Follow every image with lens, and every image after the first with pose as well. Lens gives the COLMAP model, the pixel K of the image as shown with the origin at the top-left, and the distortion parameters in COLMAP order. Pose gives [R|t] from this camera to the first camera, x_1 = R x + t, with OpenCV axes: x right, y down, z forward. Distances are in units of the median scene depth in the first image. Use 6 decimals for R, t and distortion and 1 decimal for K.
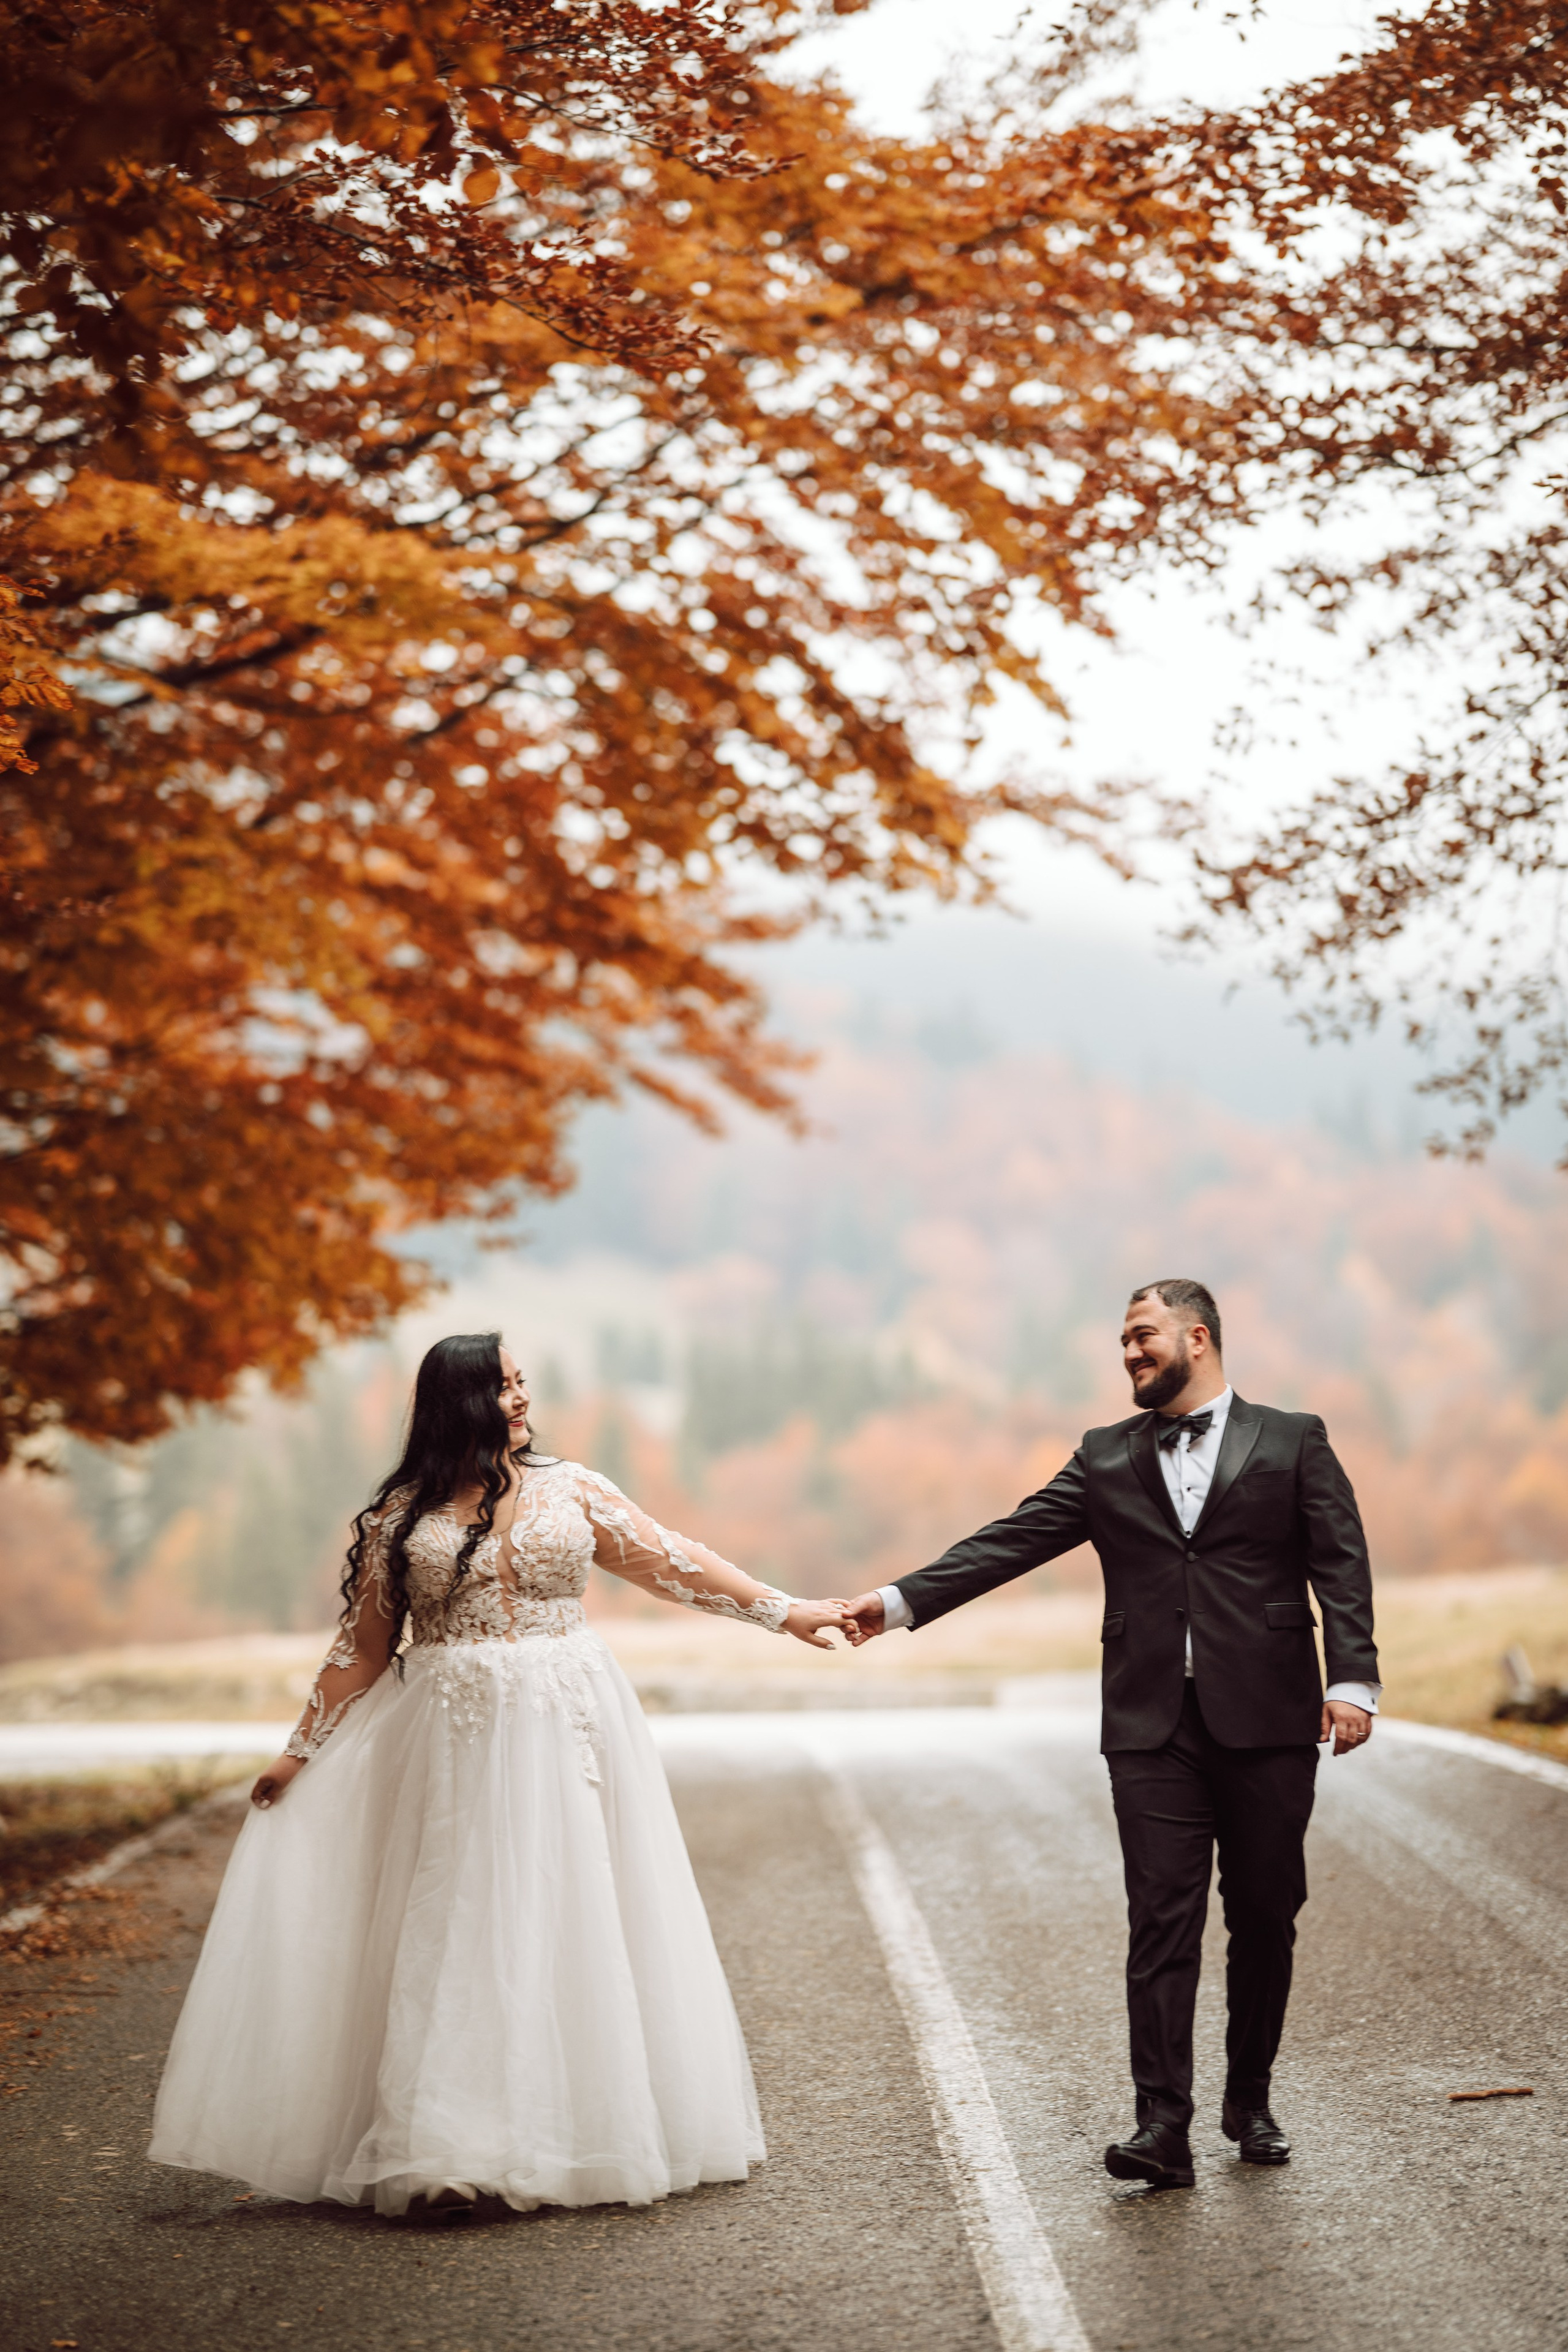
lens RADIAL K [[5578.3, 0, 910.5], [0, 5578.3, 1172.5], [0, 0, 1]] dist [0.516422, -0.107282]
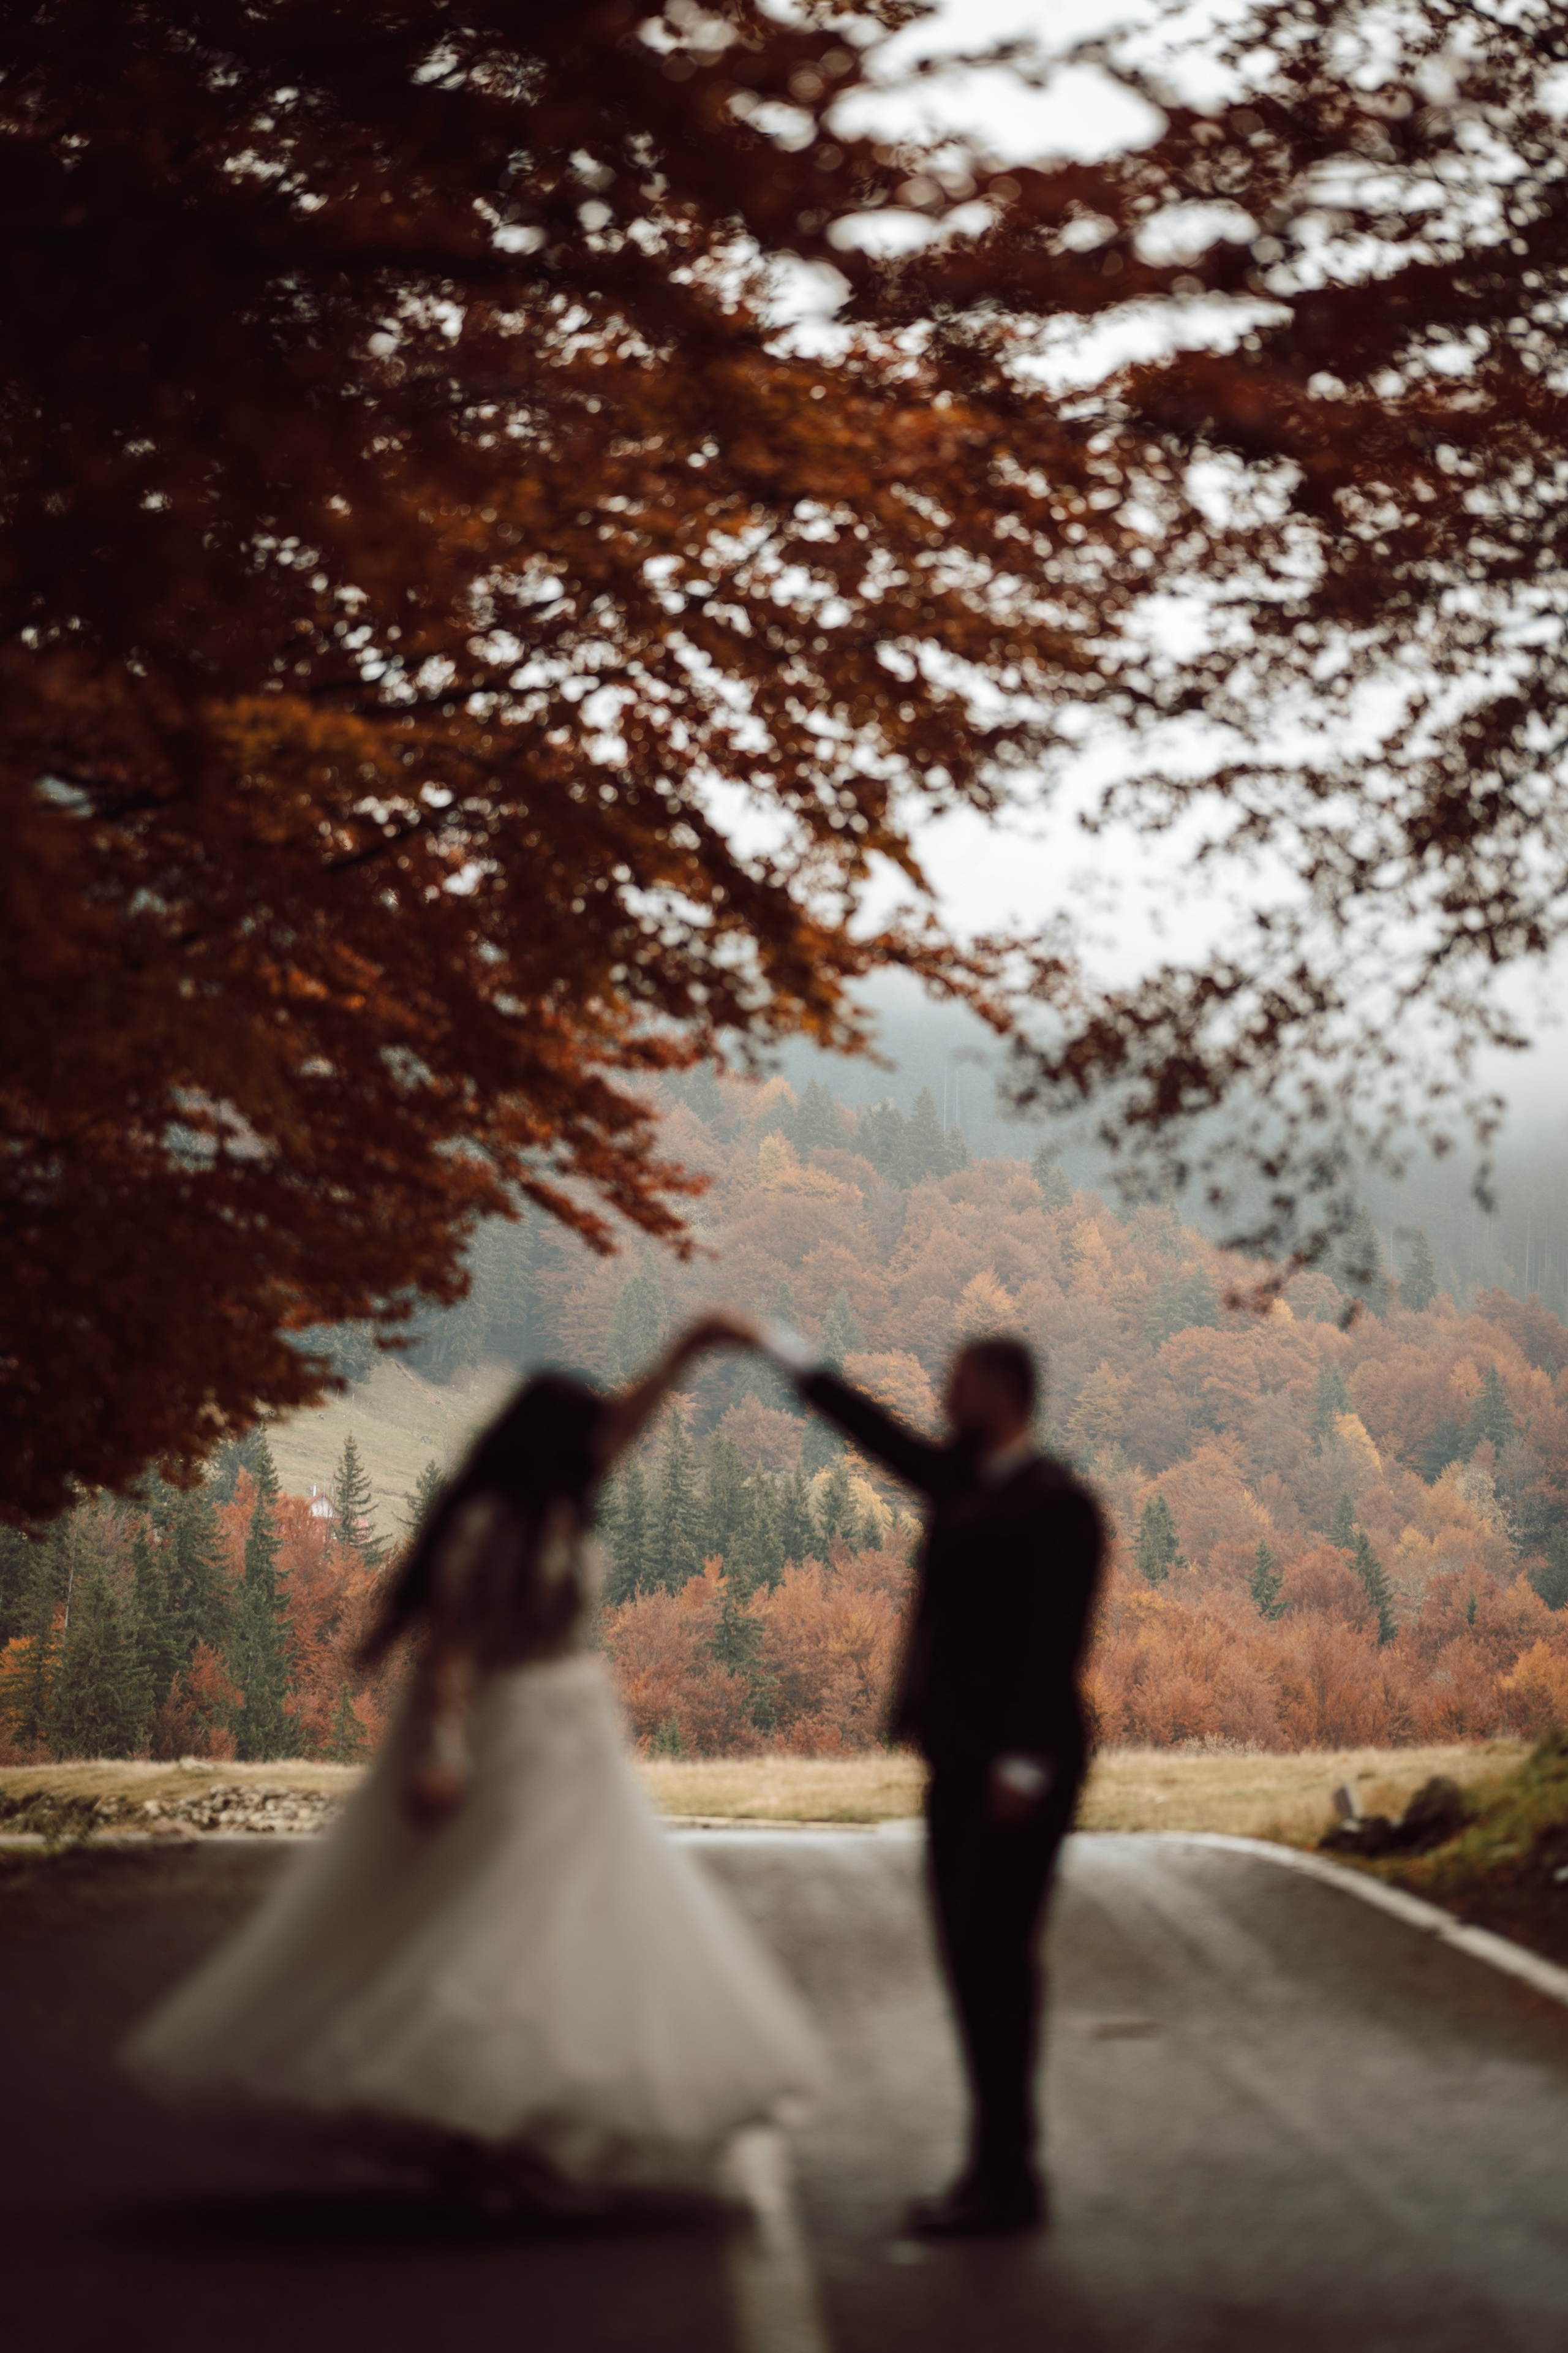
lens RADIAL K [[6259.6, 0, 784.0], [0, 6259.6, 1176.5], [0, 0, 1]] dist [-0.022870, -0.104862]
pose [[0.998679, 0.049958, -0.011997, 0.014653], [-0.050168, 0.998581, -0.017882, -0.001799], [0.011087, 0.018460, 0.999768, -0.209303]]
